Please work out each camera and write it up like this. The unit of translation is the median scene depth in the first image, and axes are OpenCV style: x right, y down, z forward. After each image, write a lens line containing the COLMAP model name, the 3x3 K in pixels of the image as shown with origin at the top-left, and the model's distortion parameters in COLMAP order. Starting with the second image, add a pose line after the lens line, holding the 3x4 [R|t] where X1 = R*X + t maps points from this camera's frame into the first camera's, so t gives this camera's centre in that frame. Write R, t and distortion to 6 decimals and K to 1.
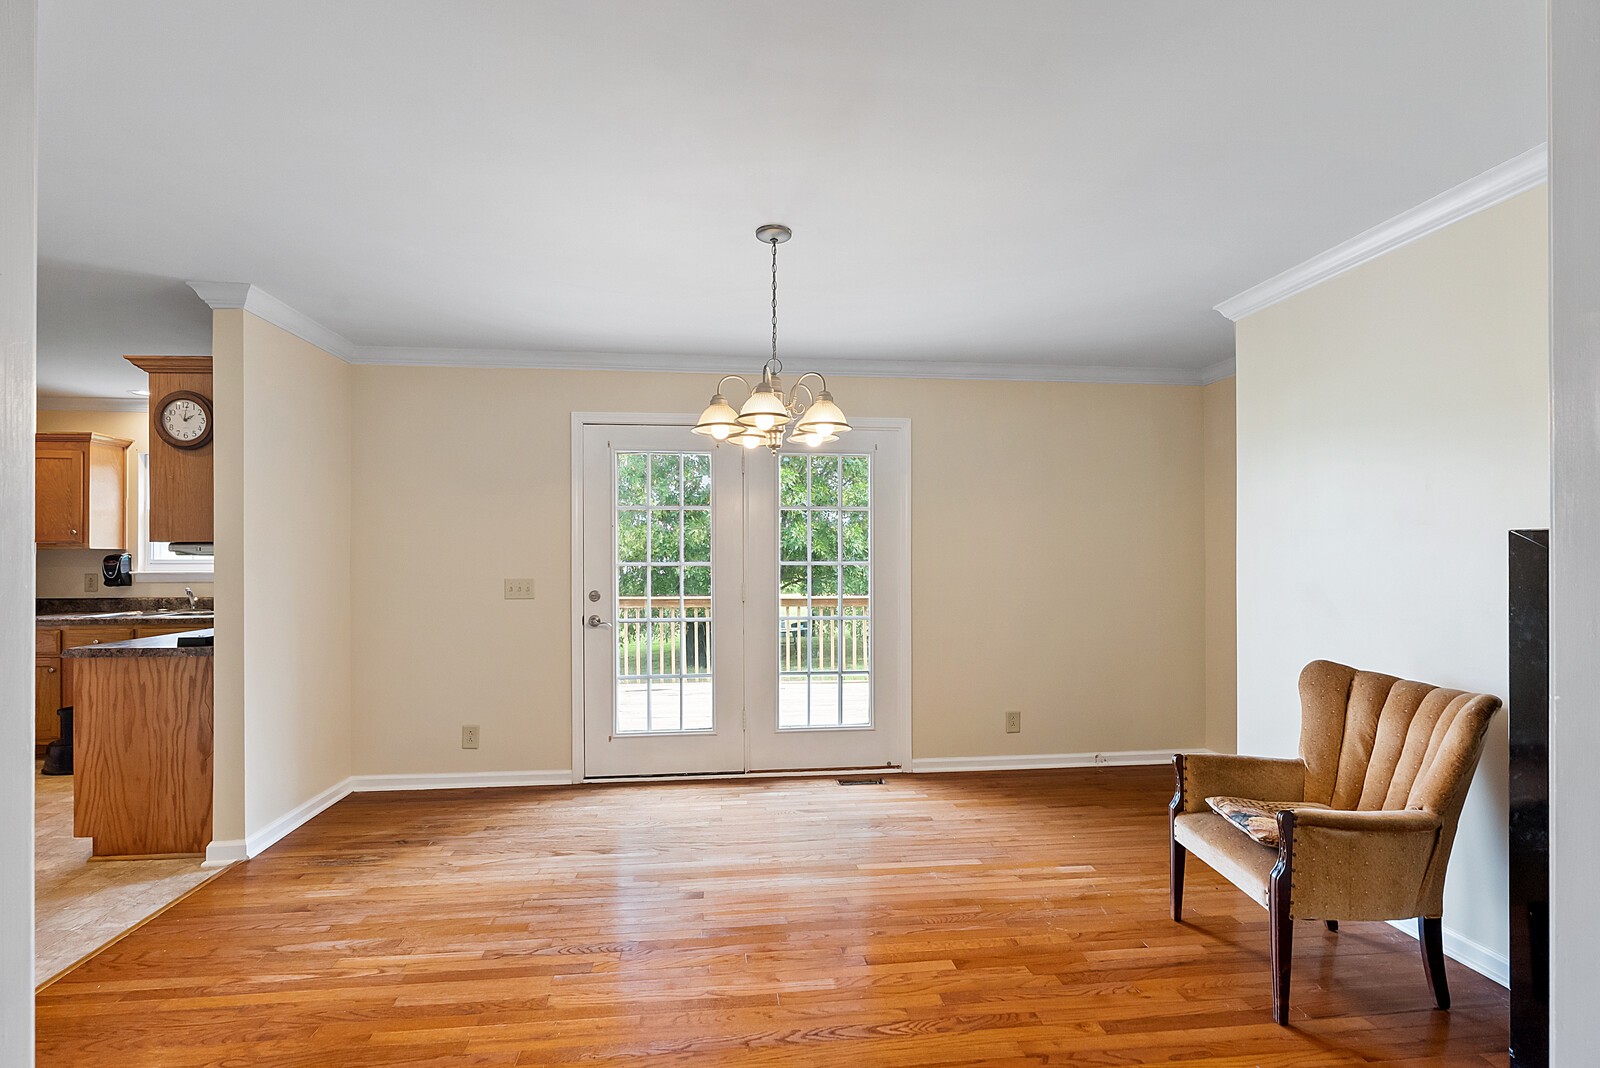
lens RADIAL K [[729.2, 0, 799.8], [0, 729.2, 558.8], [0, 0, 1]] dist [-0.008952, 0.002486]
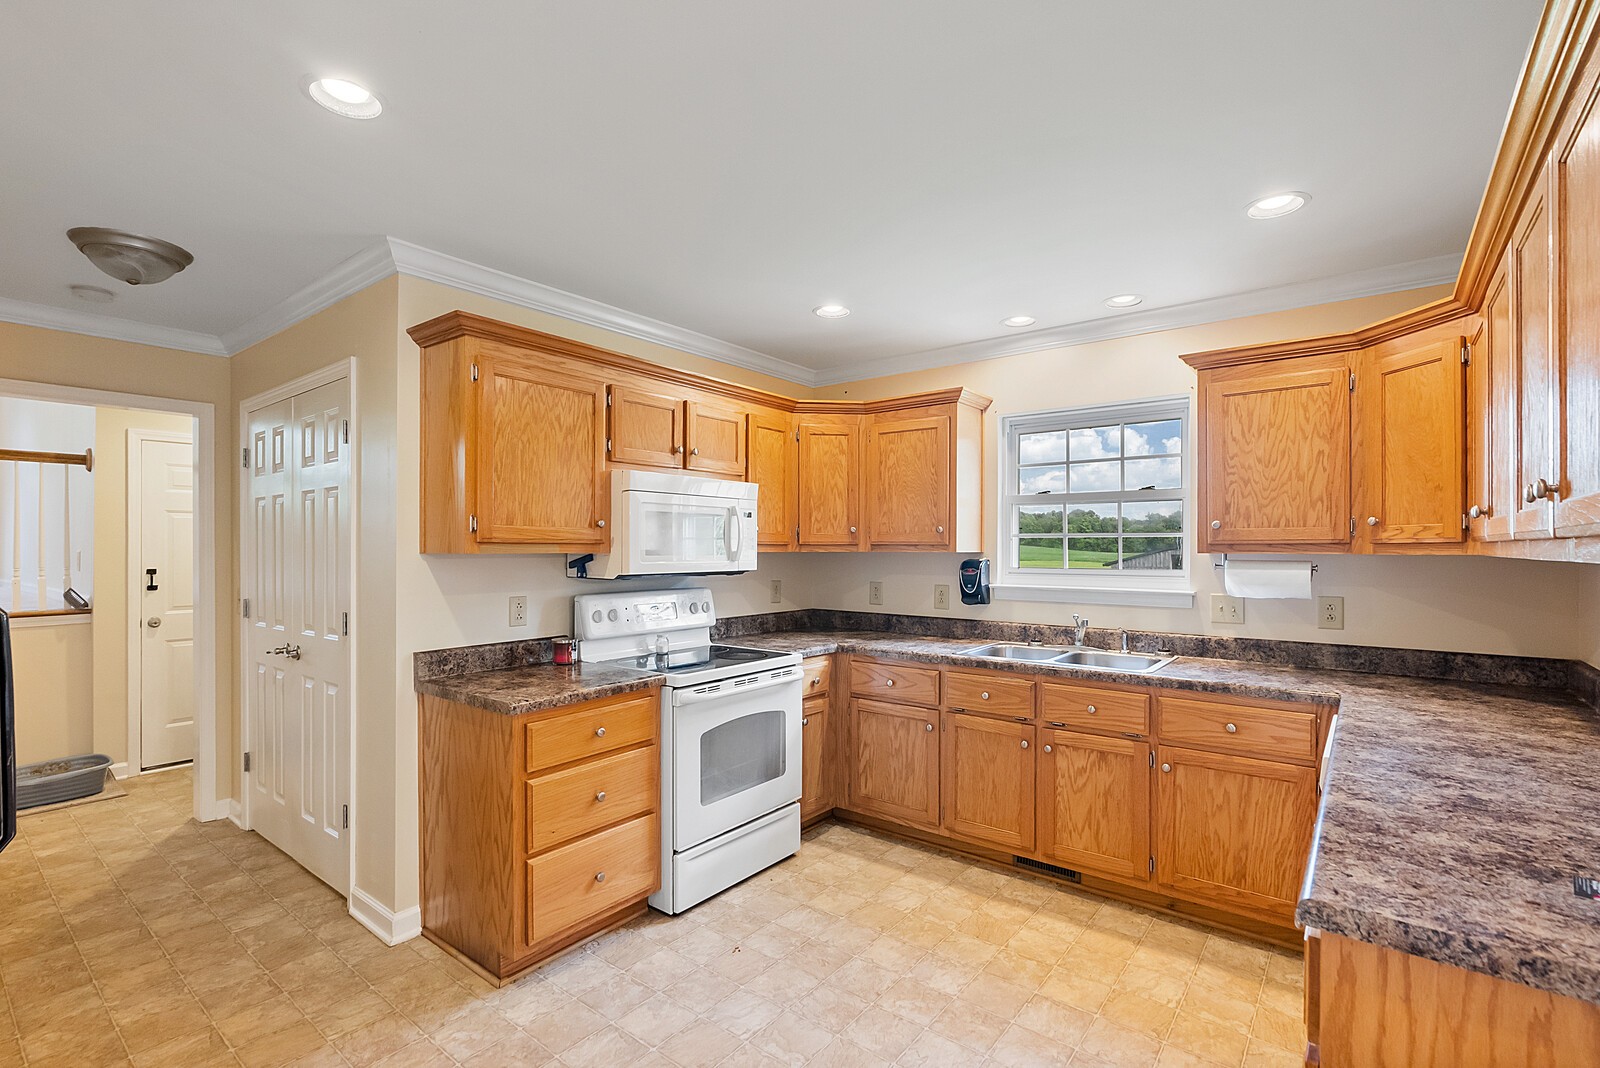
lens RADIAL K [[729.2, 0, 804.2], [0, 729.2, 548.5], [0, 0, 1]] dist [-0.008952, 0.002486]
pose [[0.717737, 0.001919, -0.696311, -0.808365], [-0.003701, 0.999993, -0.001059, -0.022455], [0.696304, 0.003338, 0.717739, 0.527503]]
